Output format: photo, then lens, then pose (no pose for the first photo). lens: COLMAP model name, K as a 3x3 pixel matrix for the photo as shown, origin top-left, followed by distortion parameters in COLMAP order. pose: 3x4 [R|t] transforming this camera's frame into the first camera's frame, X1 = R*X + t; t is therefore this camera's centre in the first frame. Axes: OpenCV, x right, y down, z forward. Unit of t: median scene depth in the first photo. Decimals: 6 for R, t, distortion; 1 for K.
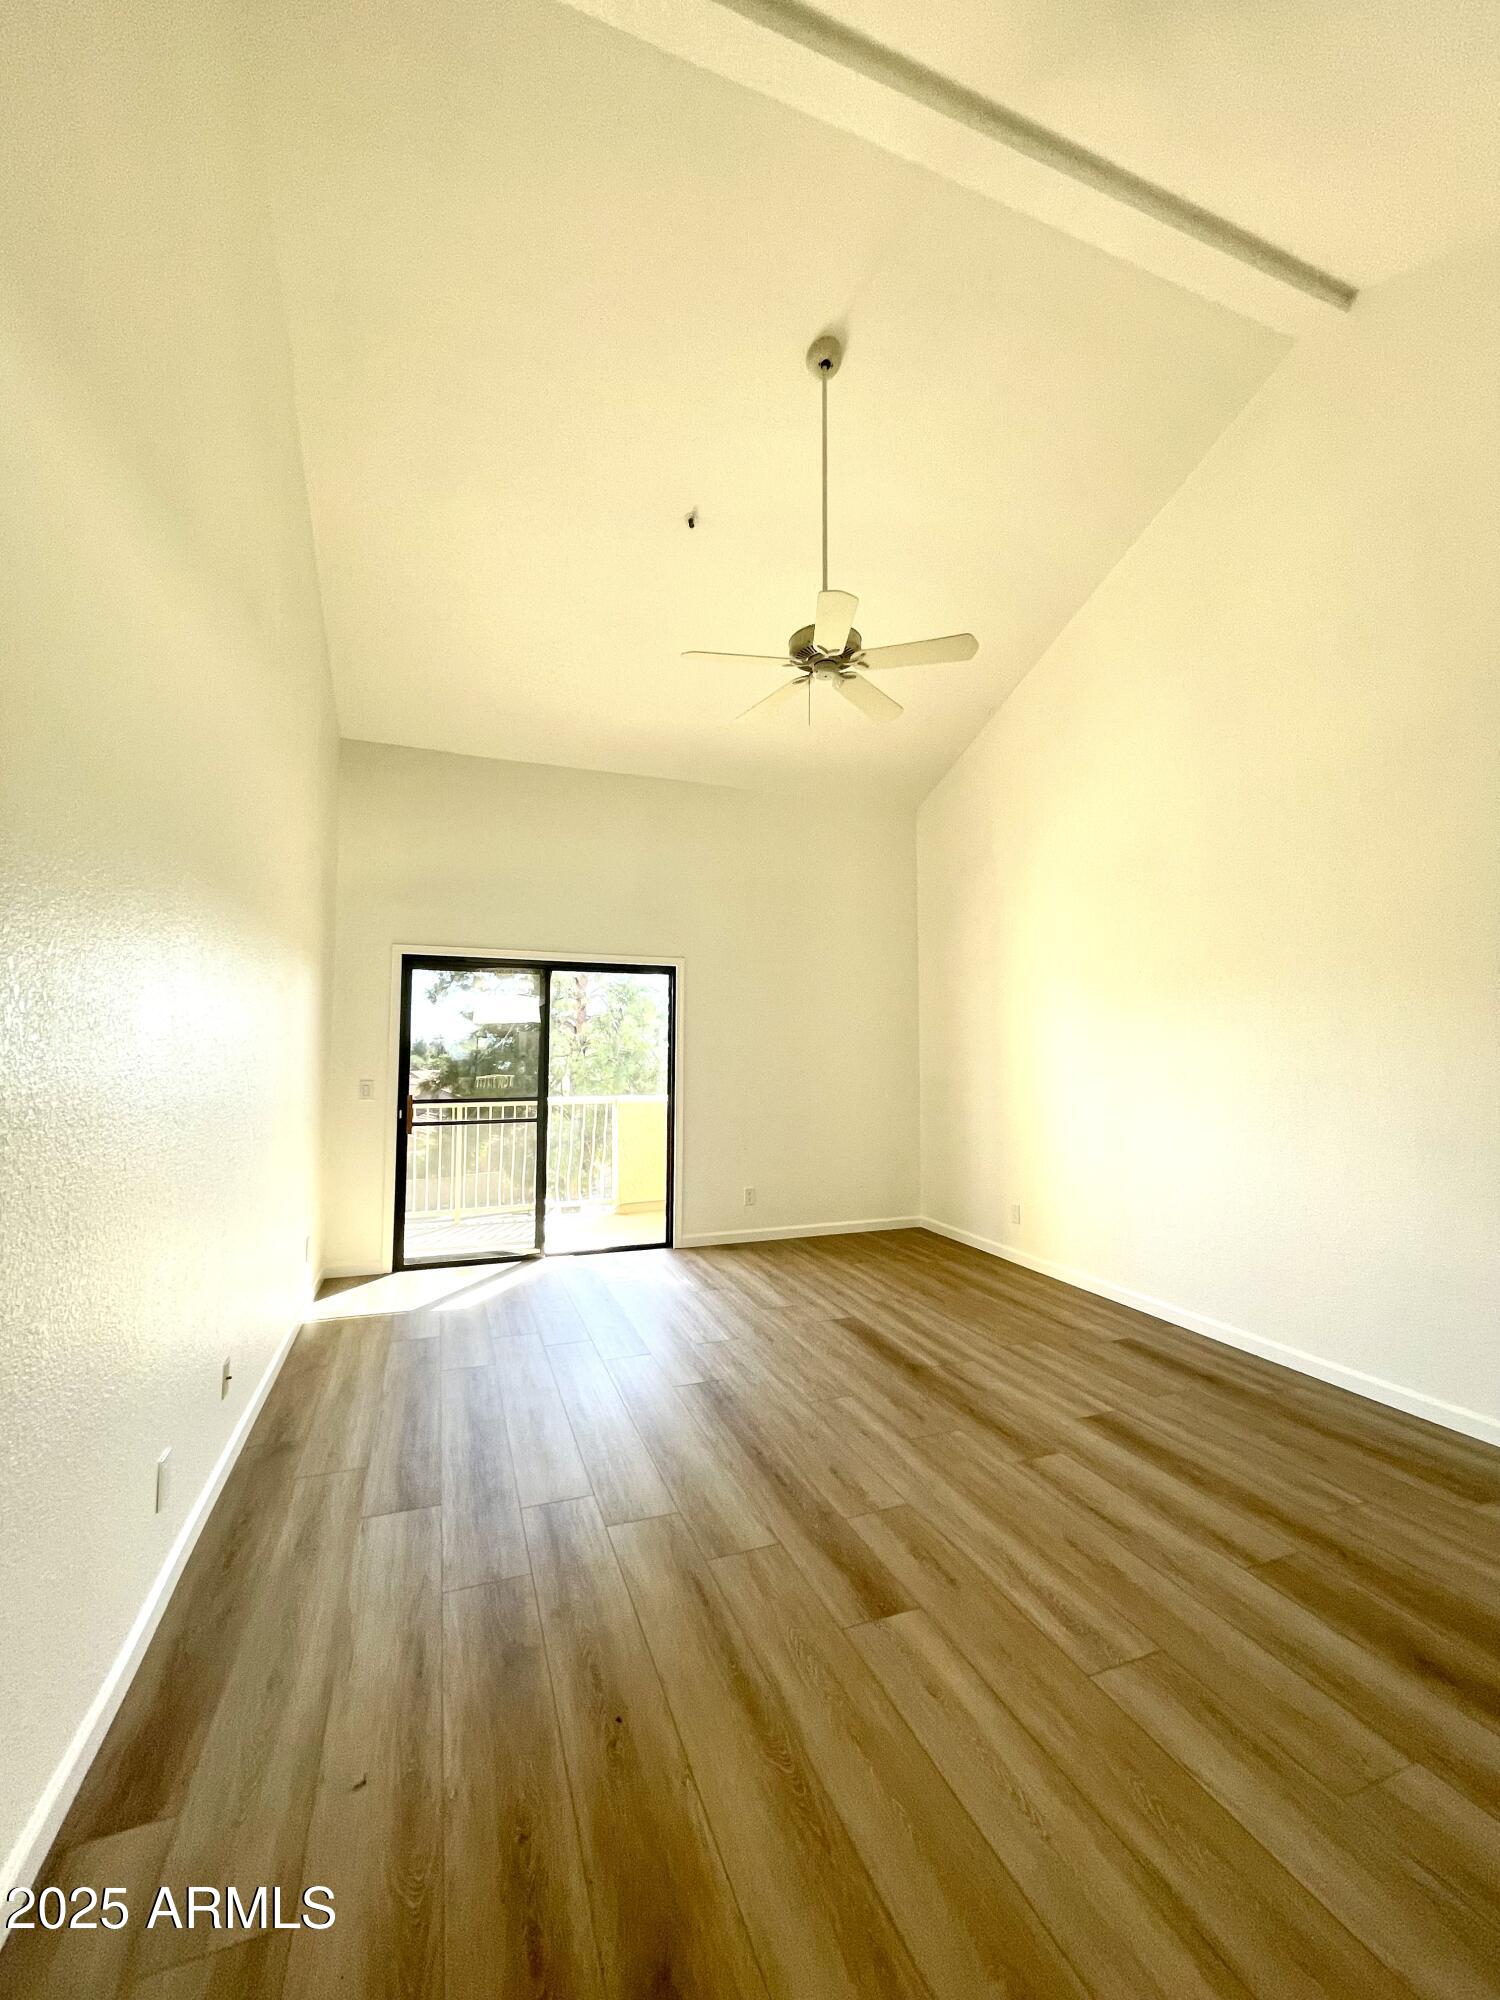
lens RADIAL K [[800.2, 0, 750.0], [0, 800.2, 1000.0], [0, 0, 1]] dist [0.002068, 0.000043]
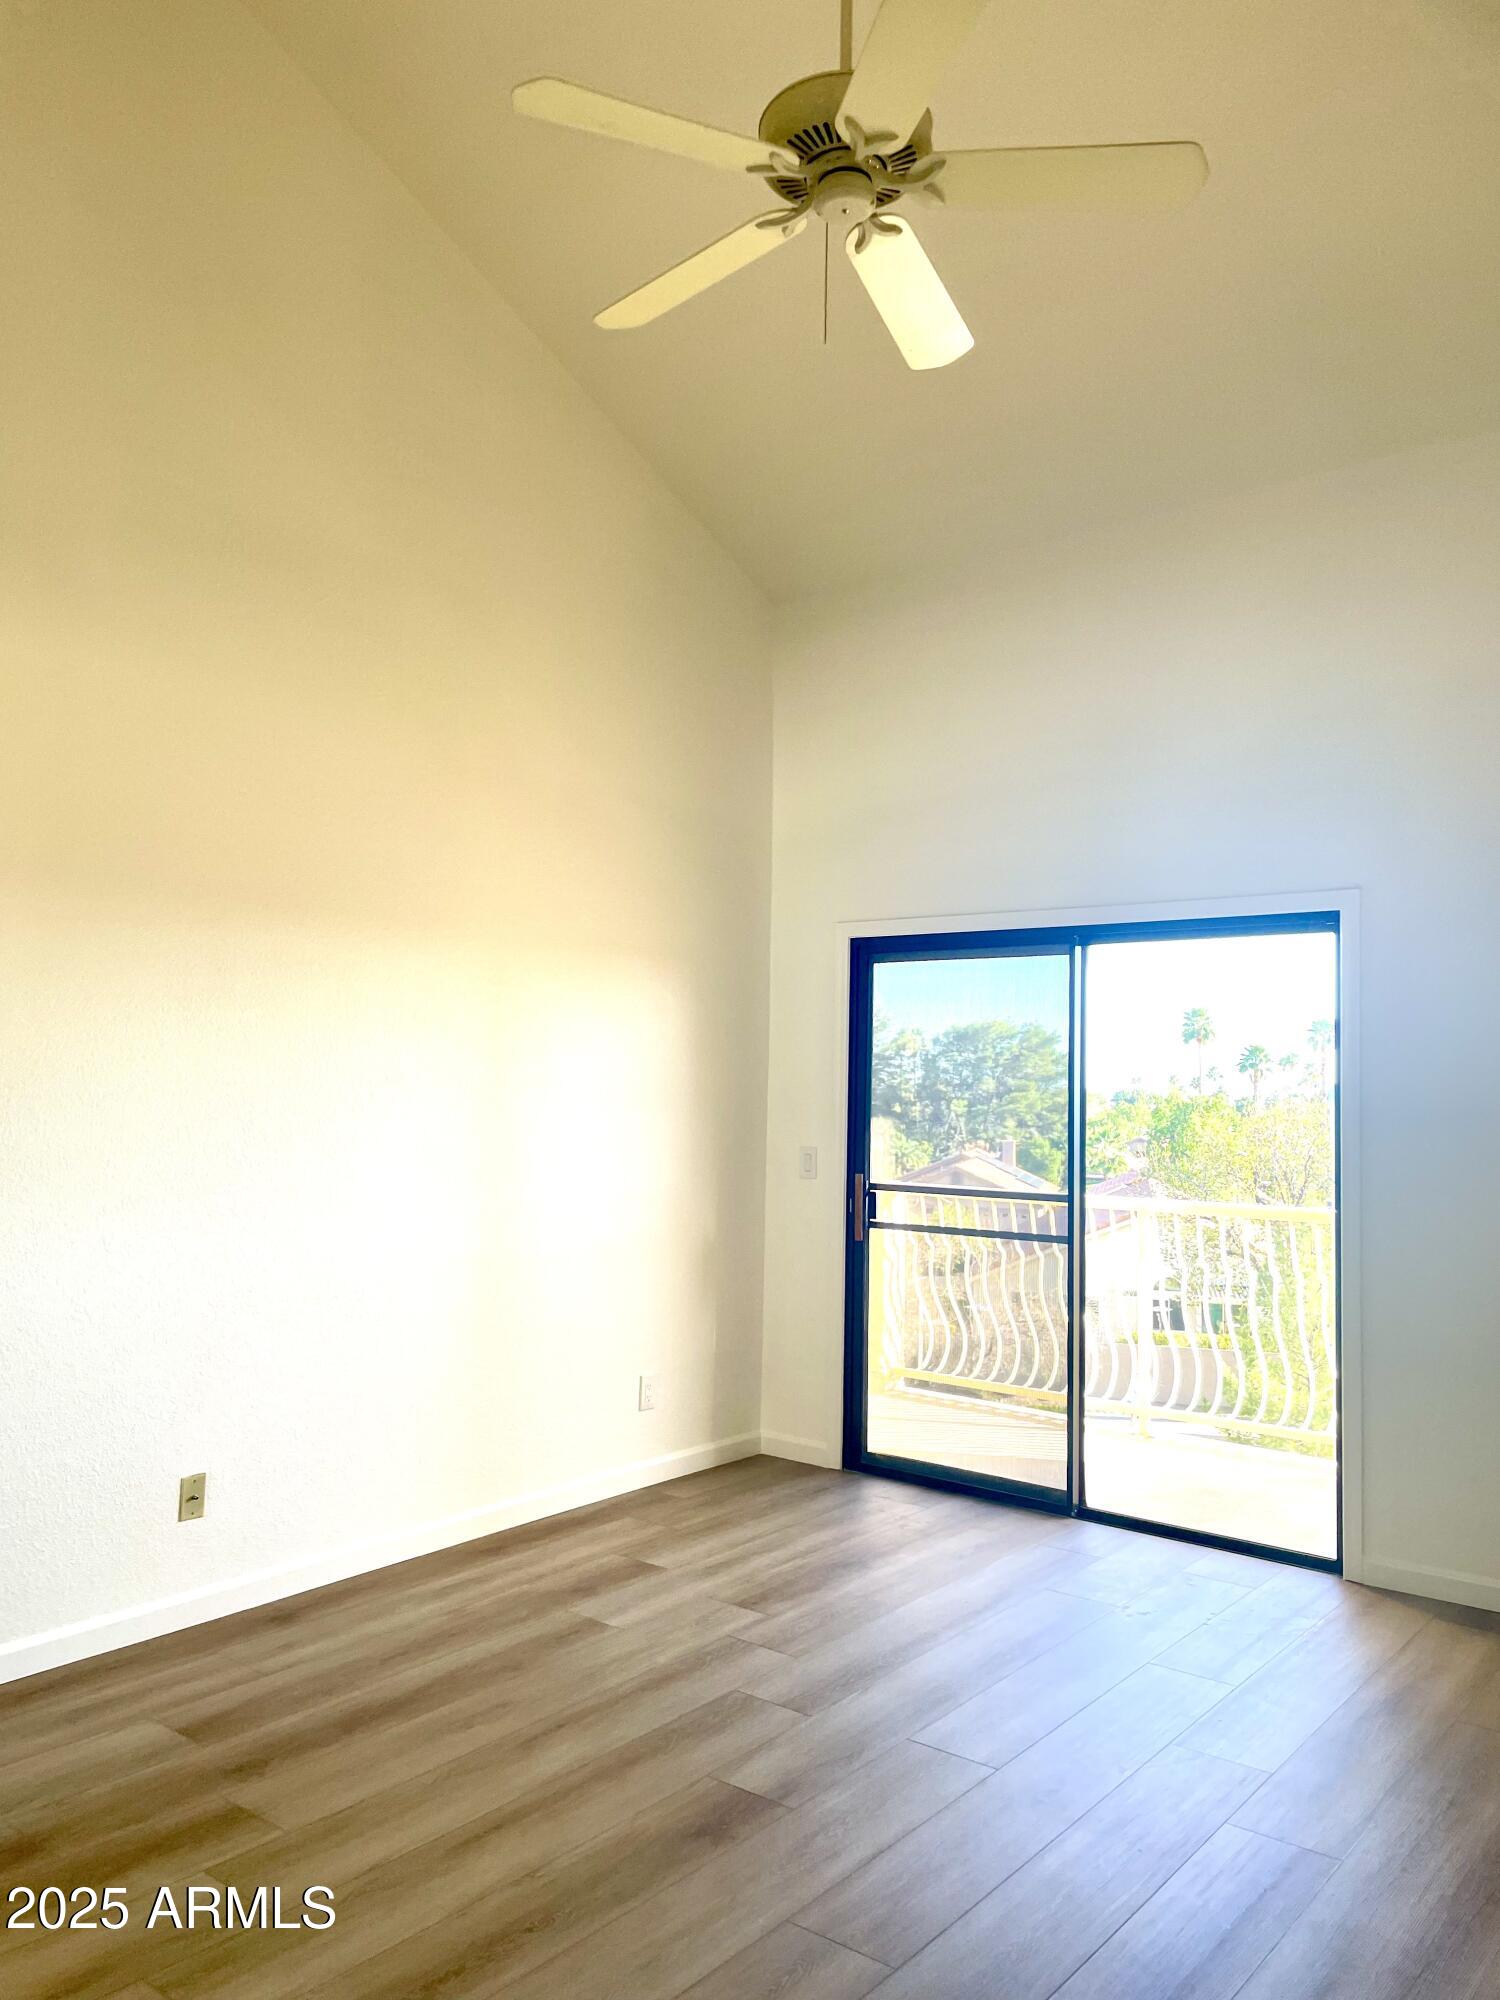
lens RADIAL K [[1512.3, 0, 750.4], [0, 1512.3, 1009.8], [0, 0, 1]] dist [0.100662, -0.123618]
pose [[0.506841, -0.041133, -0.861057, 0.721841], [0.042805, 0.998830, -0.022518, 0.025504], [0.860976, -0.025445, 0.508009, 0.514959]]
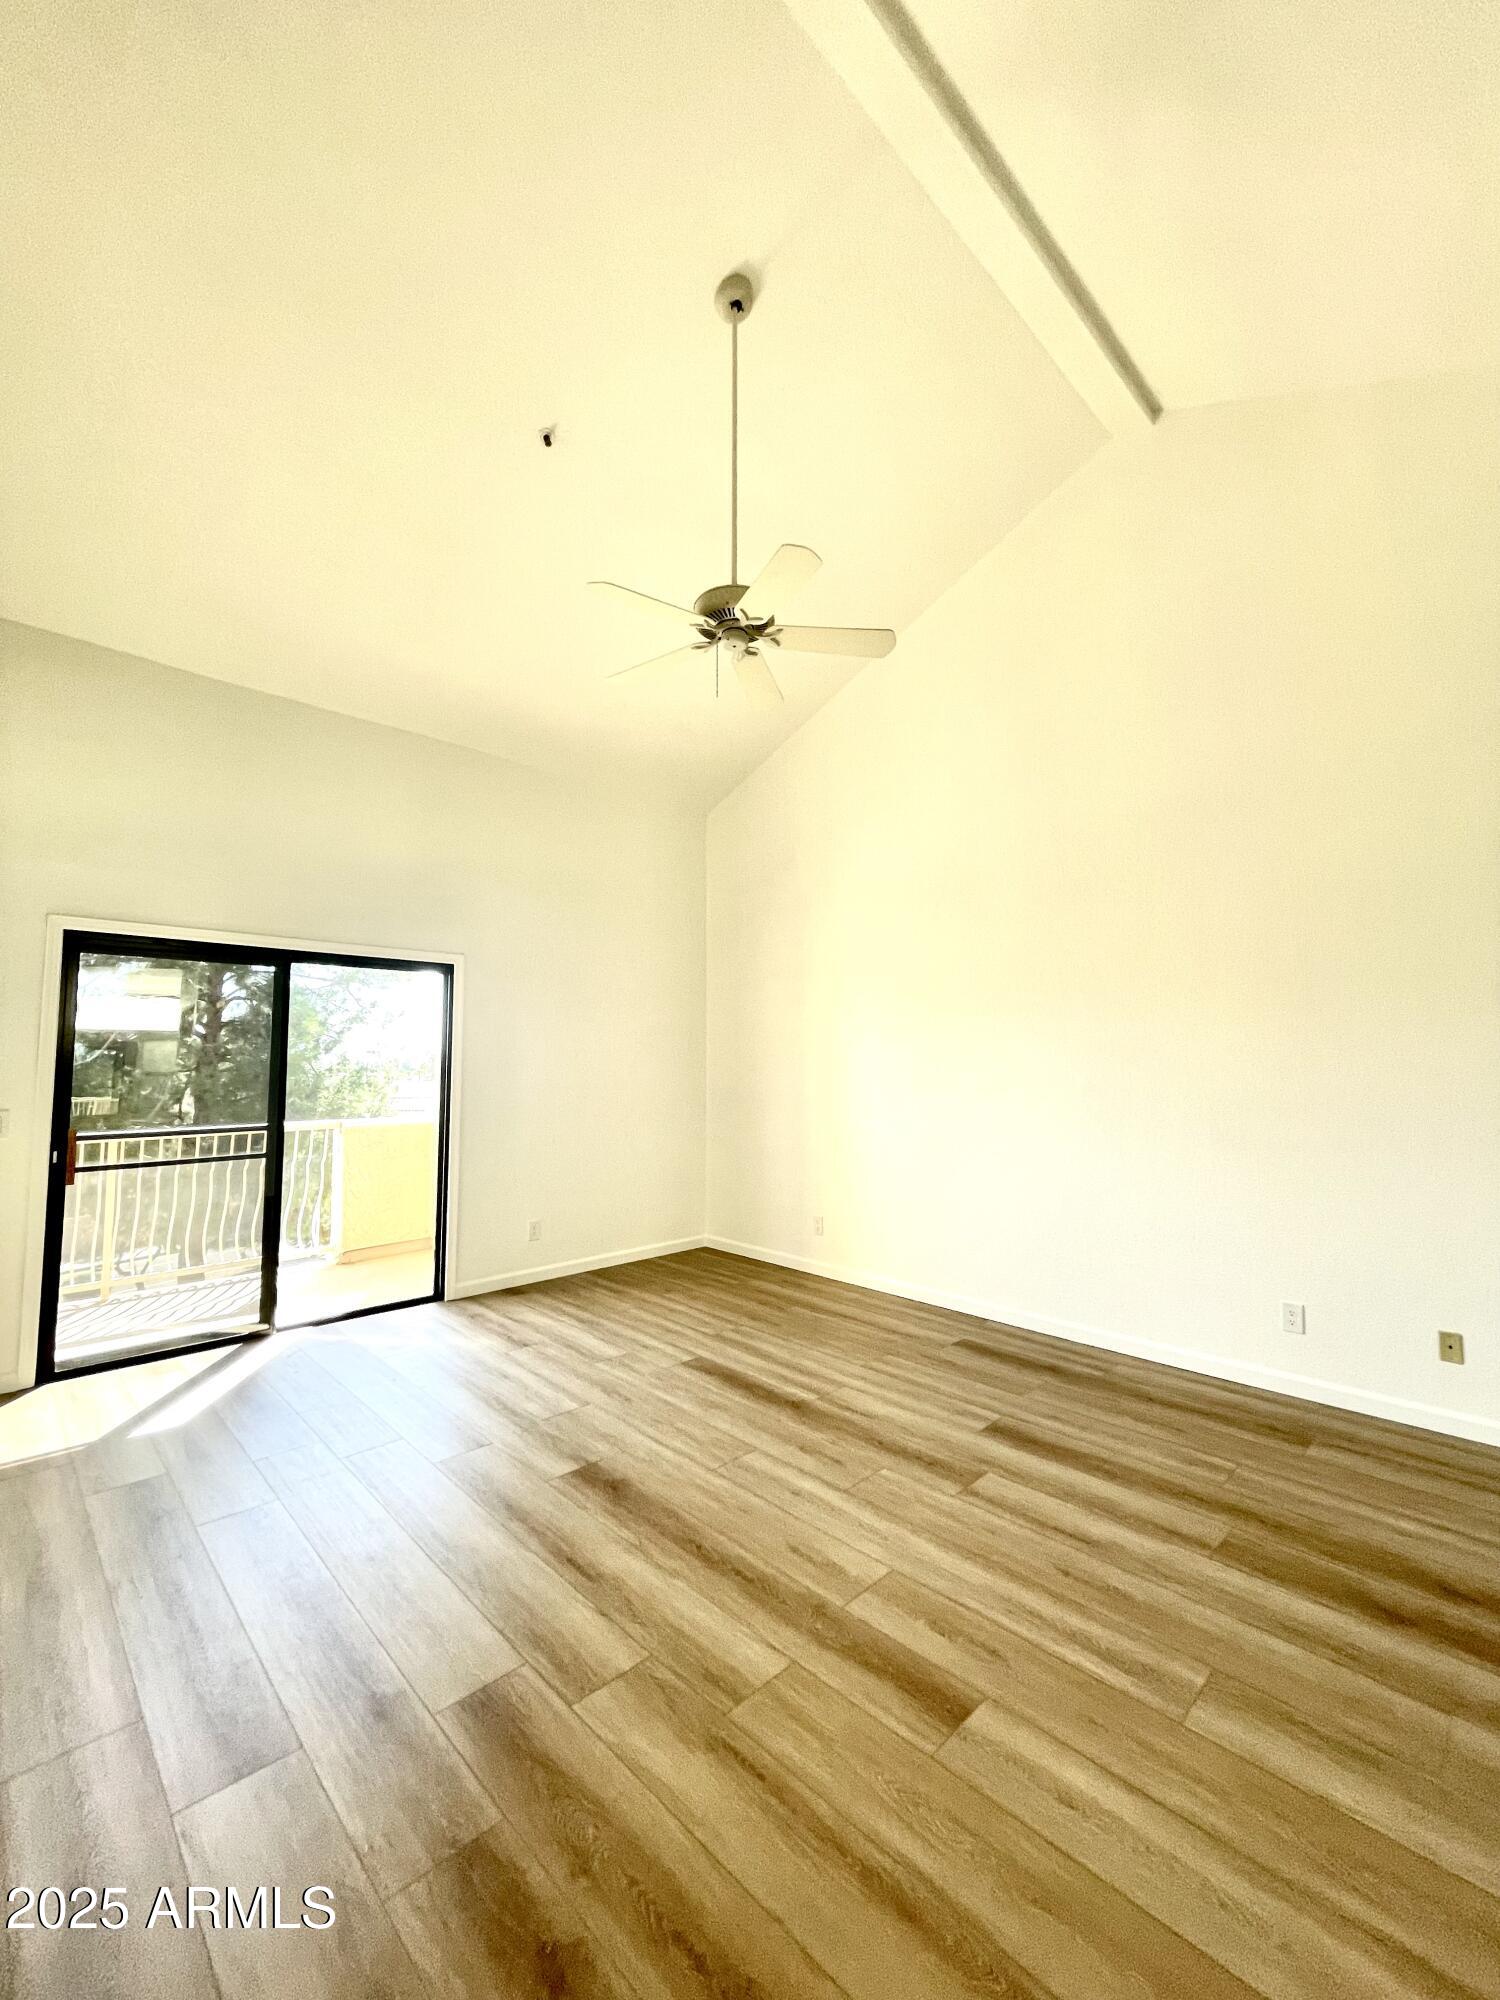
lens RADIAL K [[802.9, 0, 747.0], [0, 802.9, 1006.3], [0, 0, 1]] dist [-0.000633, 0.000214]
pose [[0.919175, 0.023580, 0.393144, -0.226045], [-0.021717, 0.999722, -0.009189, 0.005455], [-0.393251, -0.000092, 0.919431, 0.164689]]
